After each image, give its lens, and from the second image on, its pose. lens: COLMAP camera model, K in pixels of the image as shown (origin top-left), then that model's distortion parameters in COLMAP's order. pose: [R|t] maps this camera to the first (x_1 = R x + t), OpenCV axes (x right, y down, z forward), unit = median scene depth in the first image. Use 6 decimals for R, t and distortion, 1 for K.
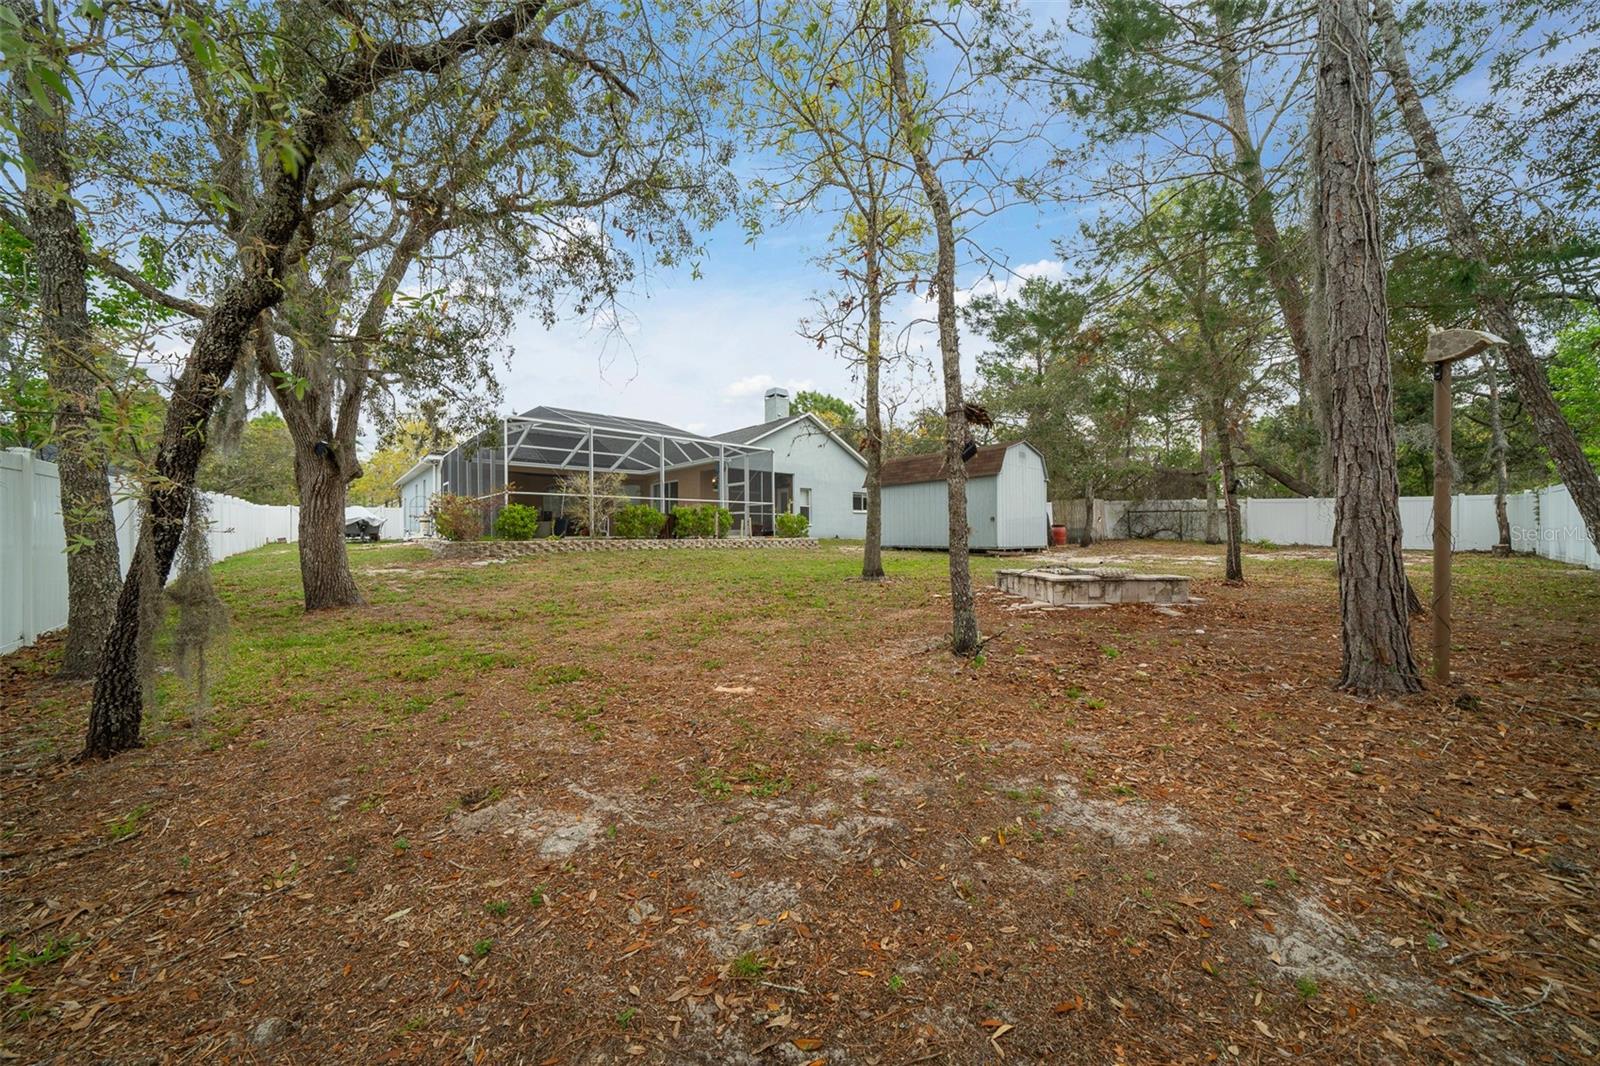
lens RADIAL K [[555.9, 0, 800.1], [0, 555.9, 534.4], [0, 0, 1]] dist [-0.005865, -0.000005]
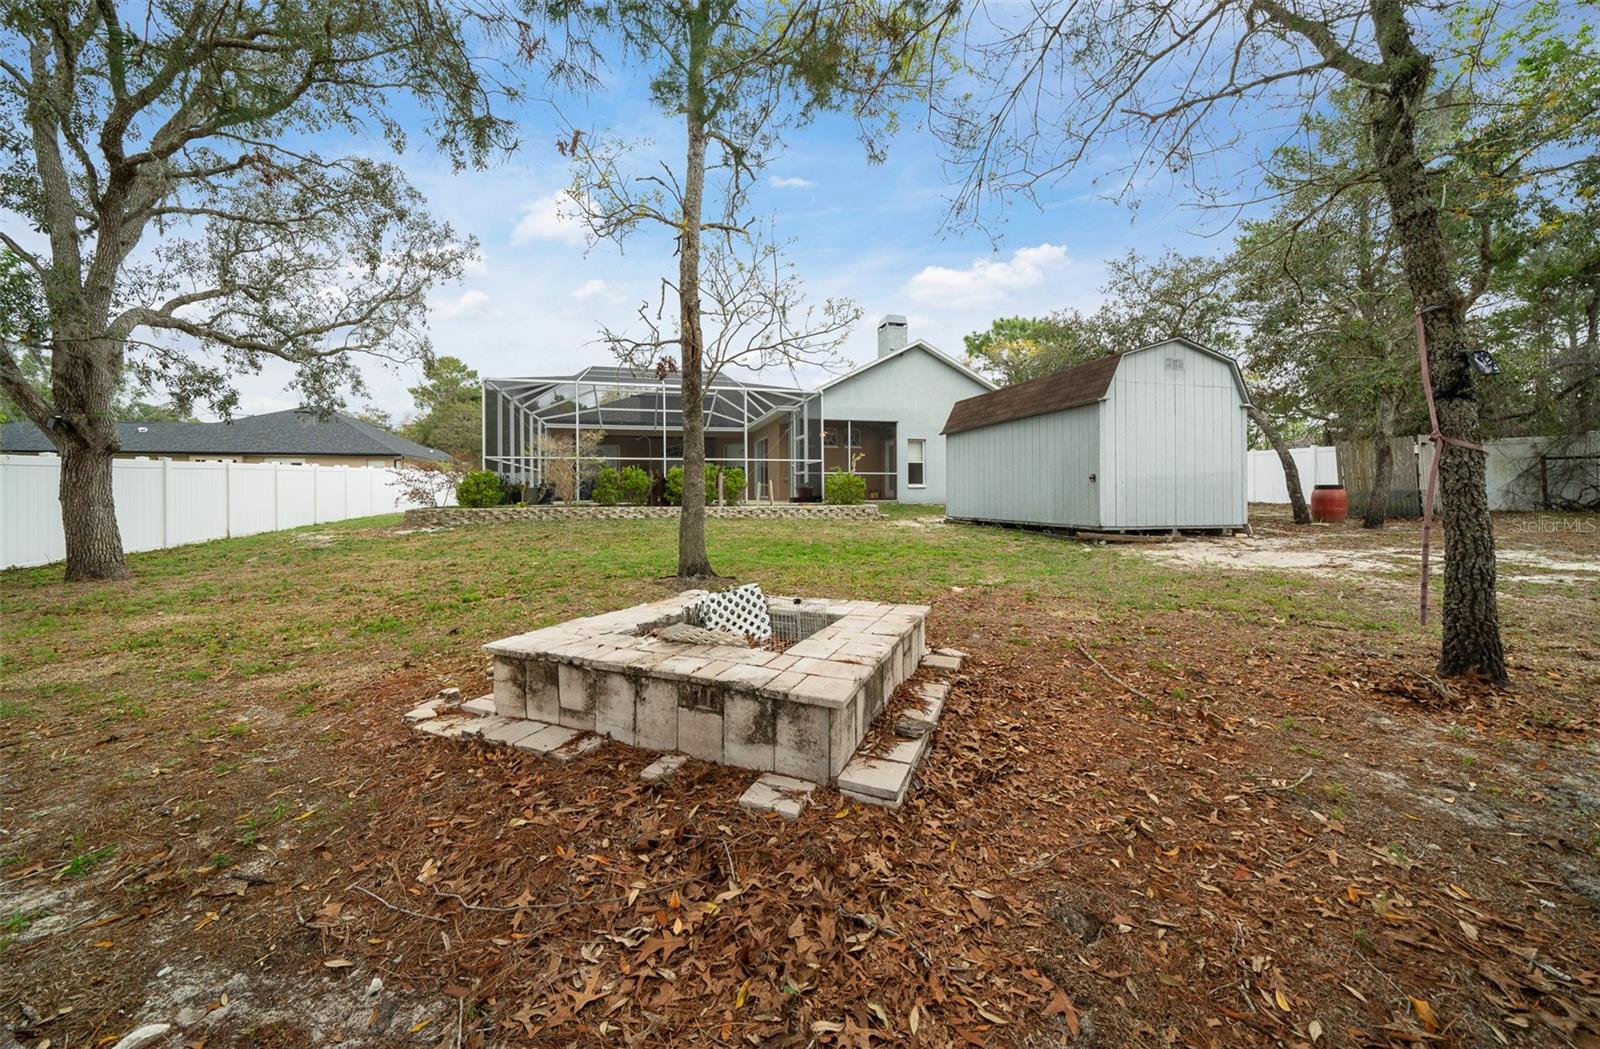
lens RADIAL K [[567.8, 0, 796.7], [0, 567.8, 495.5], [0, 0, 1]] dist [0.001486, 0.000035]
pose [[0.875194, 0.003061, -0.483763, 0.310314], [-0.000417, 0.999984, 0.005572, -0.010738], [0.483772, -0.004675, 0.875181, 0.277326]]
